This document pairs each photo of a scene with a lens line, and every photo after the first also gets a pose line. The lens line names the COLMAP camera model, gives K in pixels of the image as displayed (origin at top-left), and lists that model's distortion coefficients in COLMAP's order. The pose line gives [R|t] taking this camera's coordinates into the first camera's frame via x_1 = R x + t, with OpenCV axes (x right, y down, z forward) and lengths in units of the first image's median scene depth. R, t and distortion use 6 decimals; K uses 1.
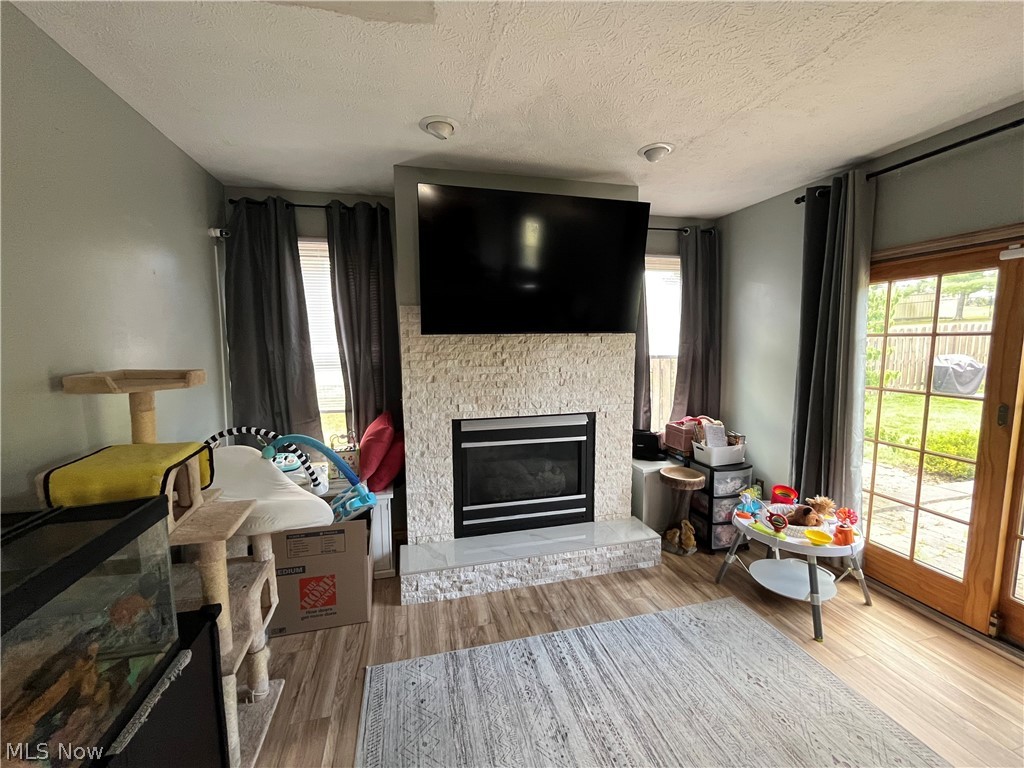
lens RADIAL K [[416.4, 0, 509.8], [0, 416.4, 385.3], [0, 0, 1]] dist [-0.000625, -0.000121]
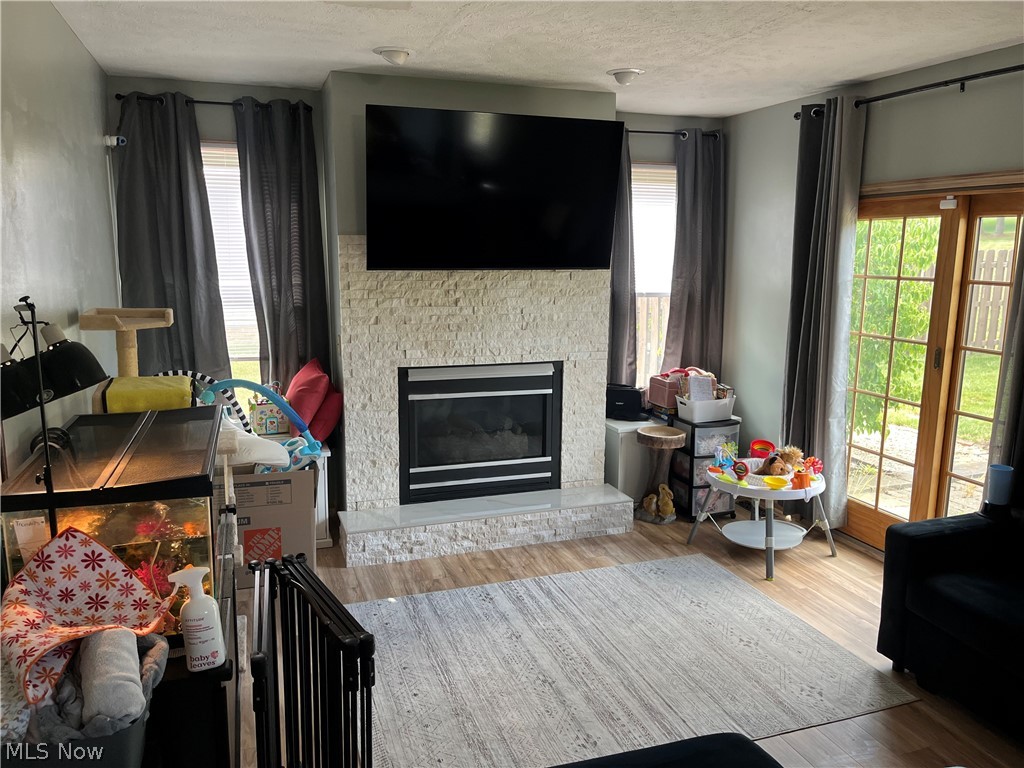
lens RADIAL K [[784.9, 0, 517.5], [0, 784.9, 392.3], [0, 0, 1]] dist [0.068715, -0.008698]
pose [[0.995473, -0.000409, 0.095039, -0.046623], [-0.006779, 0.997138, 0.075301, 0.008943], [-0.094797, -0.075604, 0.992621, -0.673761]]
